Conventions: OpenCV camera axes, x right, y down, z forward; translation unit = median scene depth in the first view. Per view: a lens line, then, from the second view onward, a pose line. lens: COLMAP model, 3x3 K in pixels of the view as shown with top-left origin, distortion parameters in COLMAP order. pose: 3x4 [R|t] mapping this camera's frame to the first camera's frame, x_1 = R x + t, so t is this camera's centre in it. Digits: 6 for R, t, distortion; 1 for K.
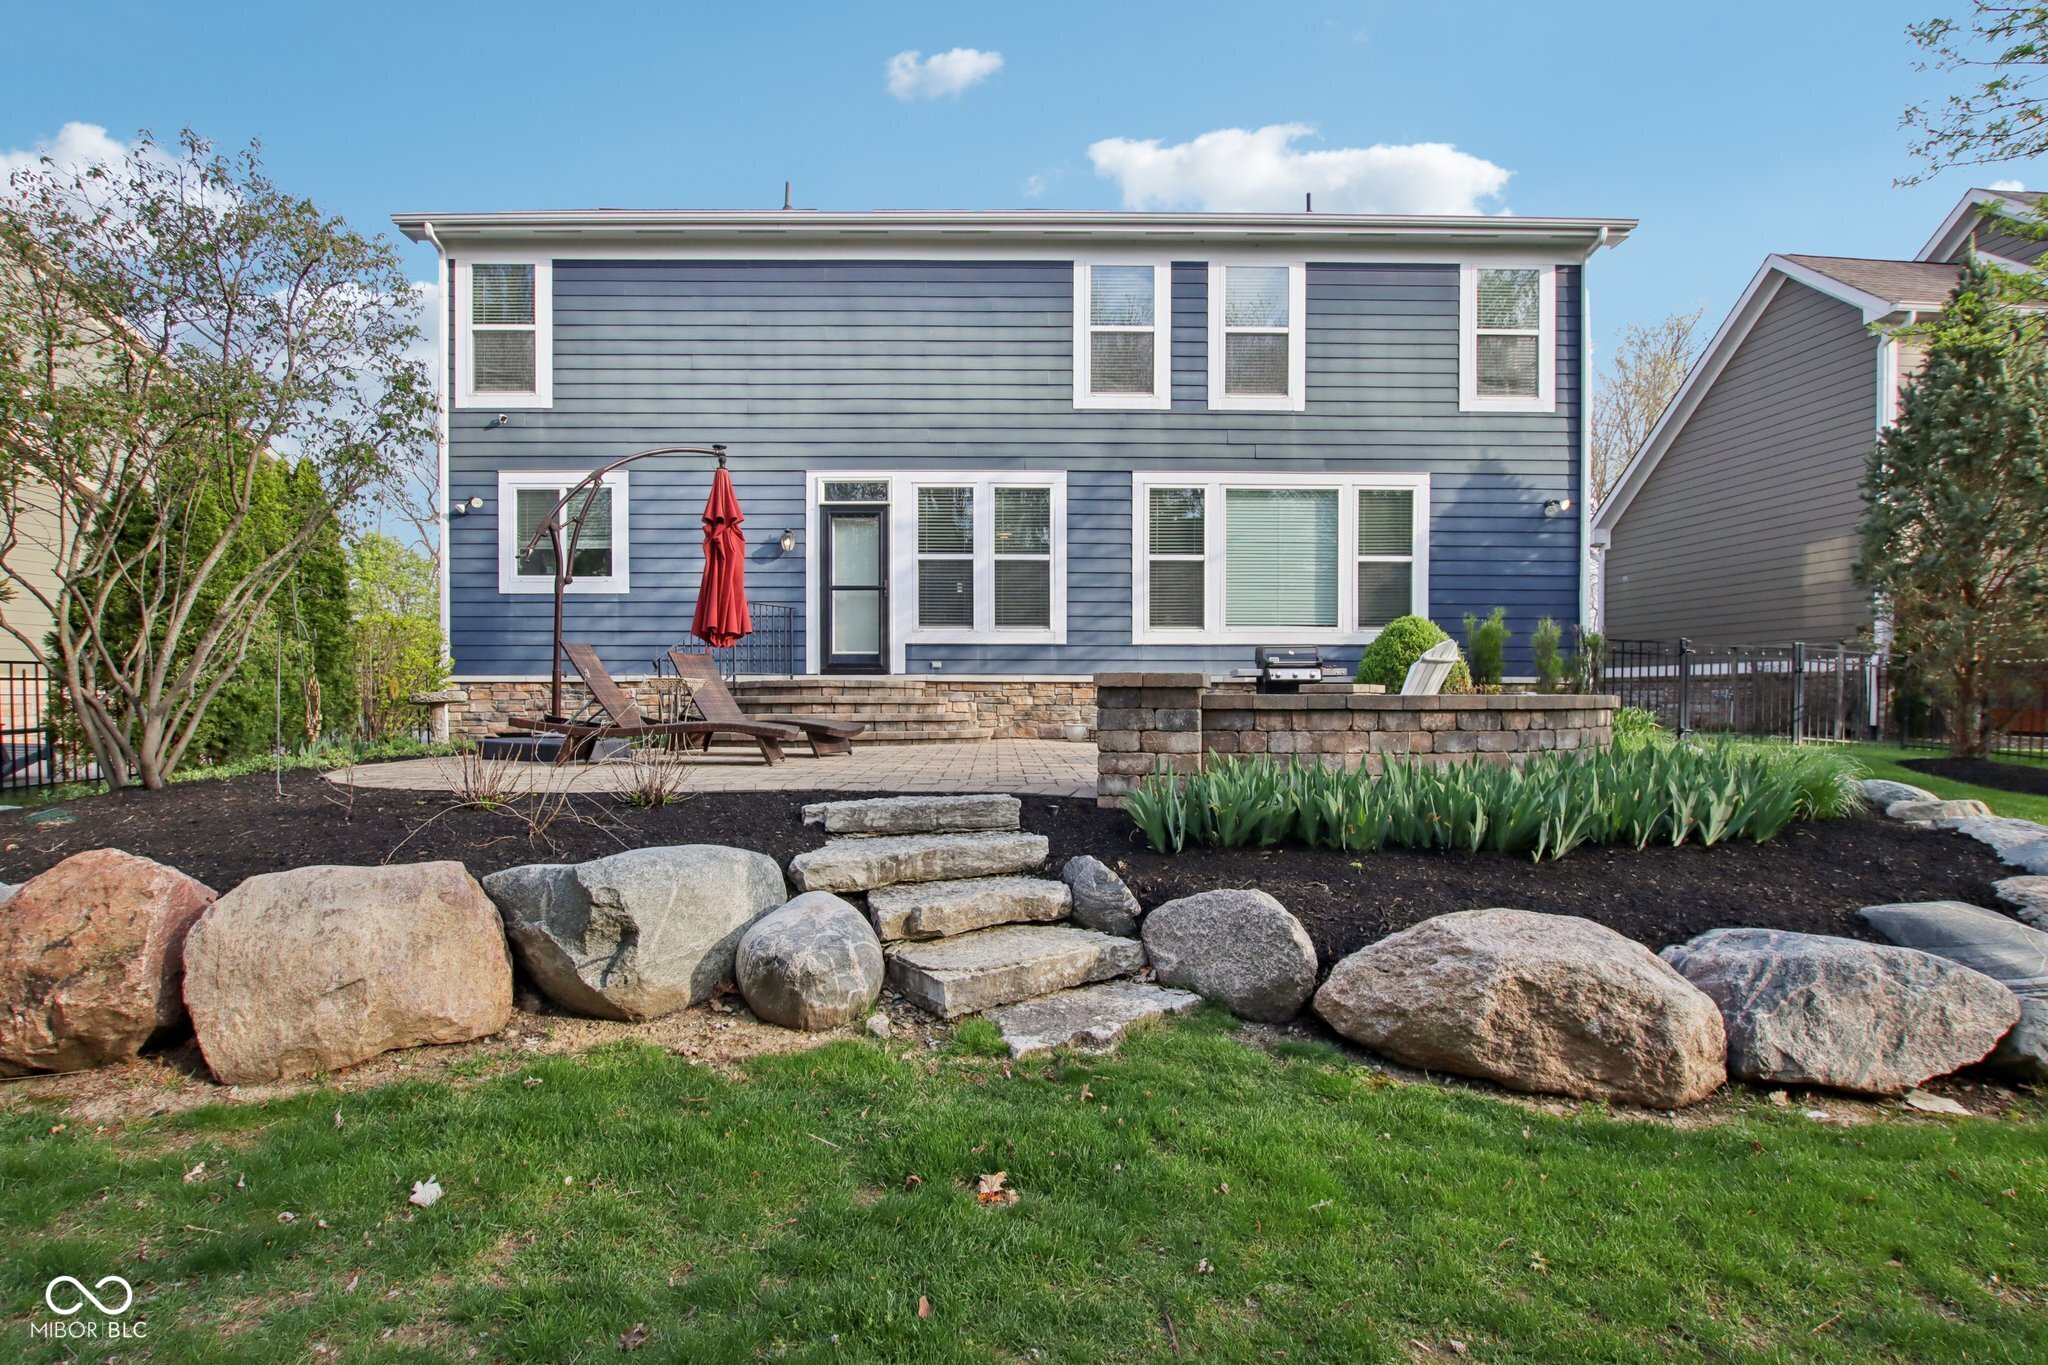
lens RADIAL K [[981.3, 0, 1022.5], [0, 981.3, 719.0], [0, 0, 1]] dist [-0.000939, 0.000272]
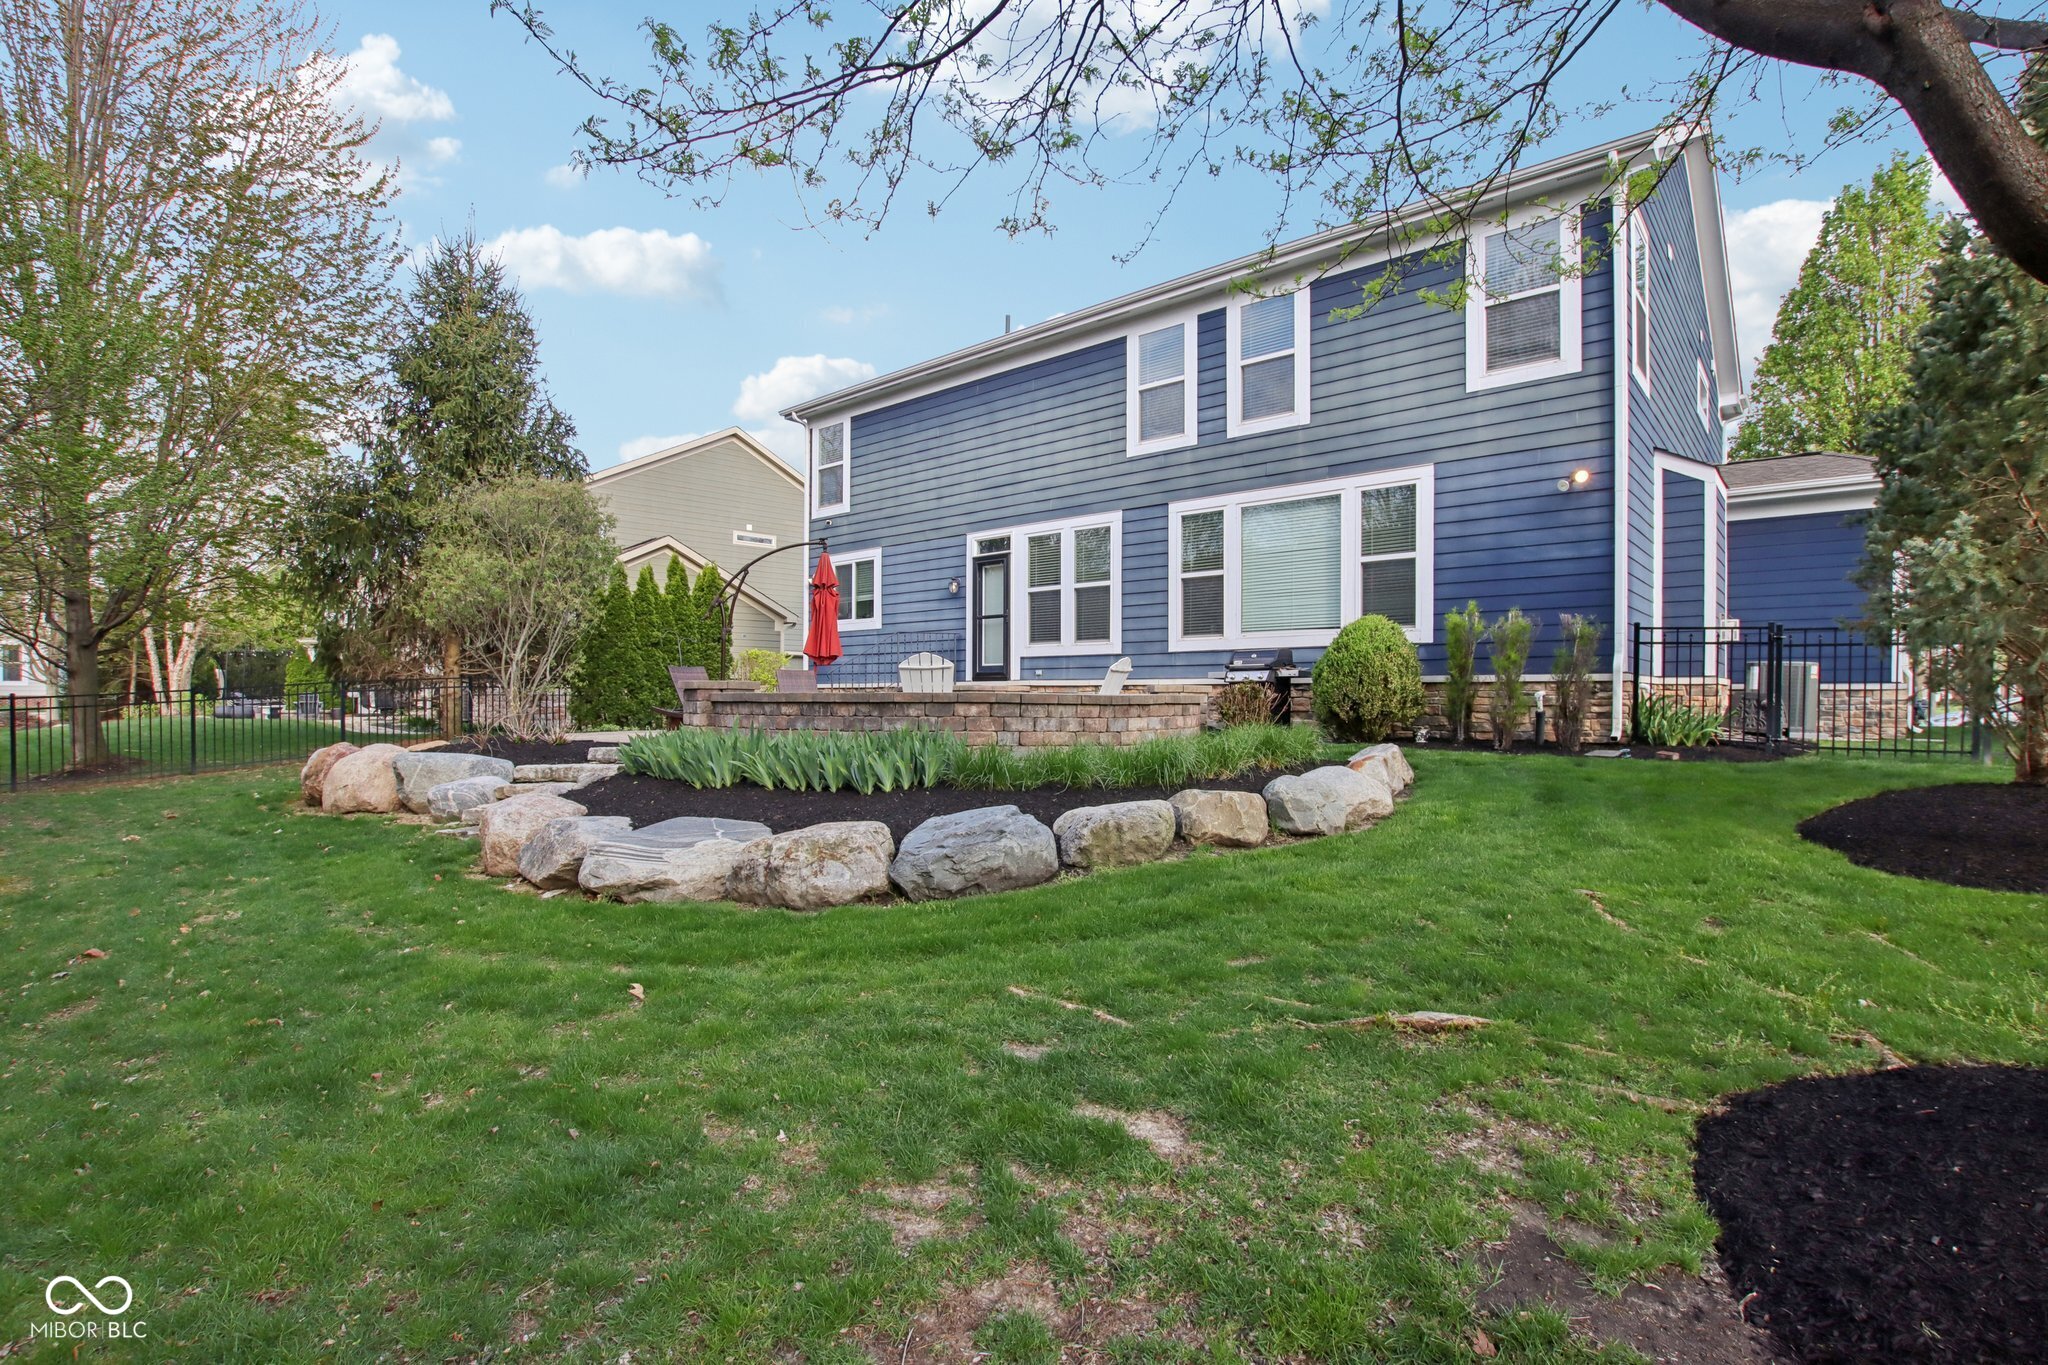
lens RADIAL K [[962.6, 0, 1024.0], [0, 962.6, 682.5], [0, 0, 1]] dist [0.002788, 0.000103]
pose [[0.754438, -0.009882, -0.656297, 0.726696], [-0.012256, 0.999500, -0.029139, -0.005605], [0.656257, 0.030027, 0.753940, 0.038630]]
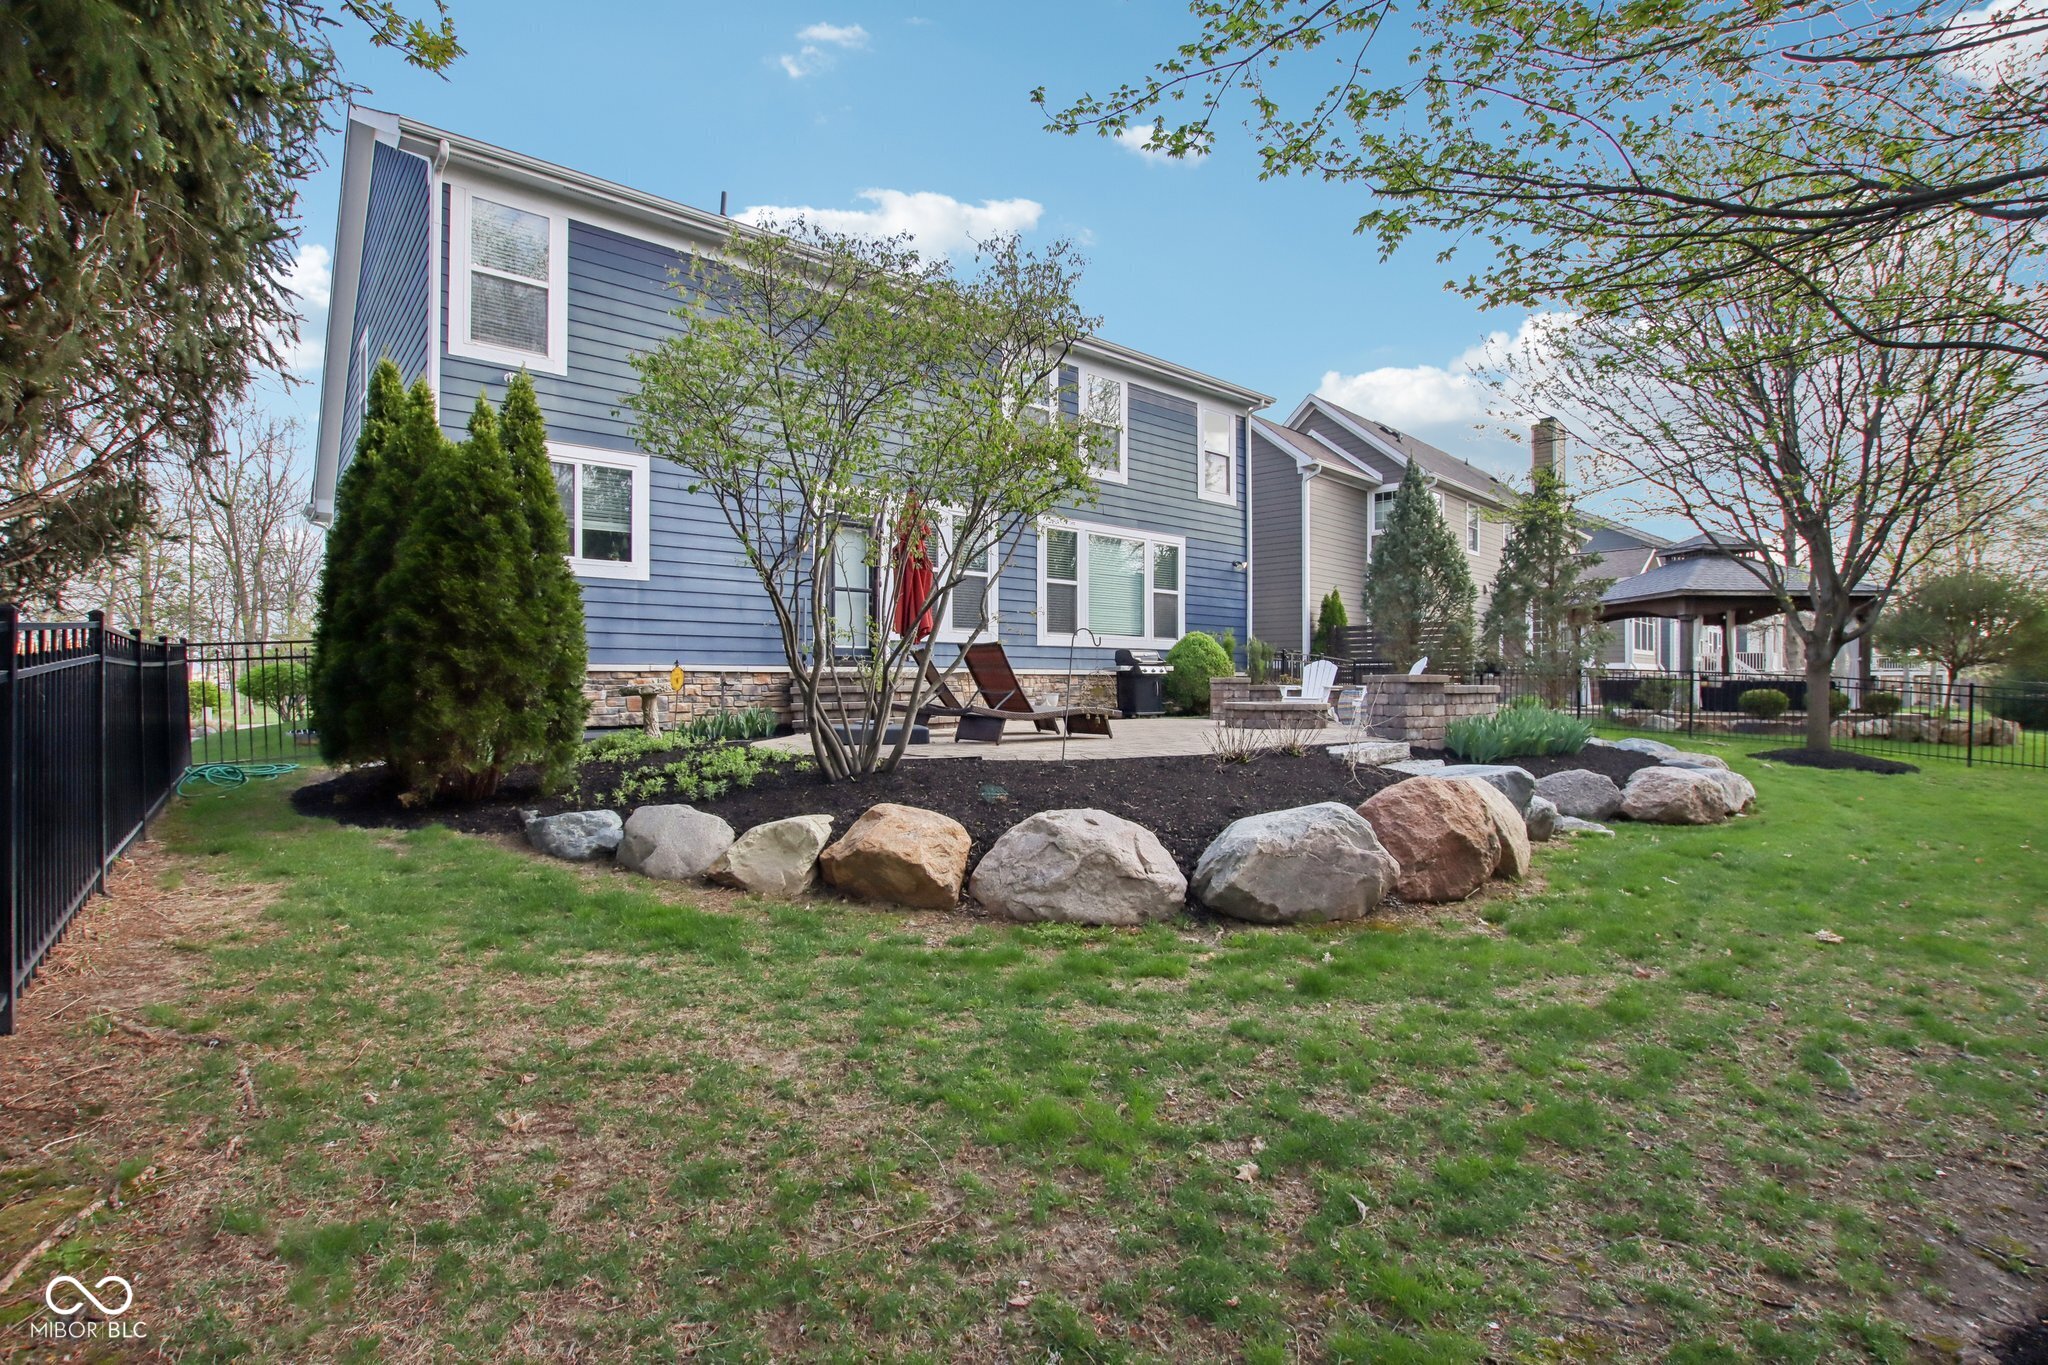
lens RADIAL K [[975.3, 0, 1024.0], [0, 975.3, 682.5], [0, 0, 1]] dist [-0.002608, -0.000253]
pose [[0.762660, 0.000209, 0.646800, -0.745281], [0.014330, 0.999749, -0.017219, -0.004920], [-0.646641, 0.022401, 0.762465, 0.021701]]
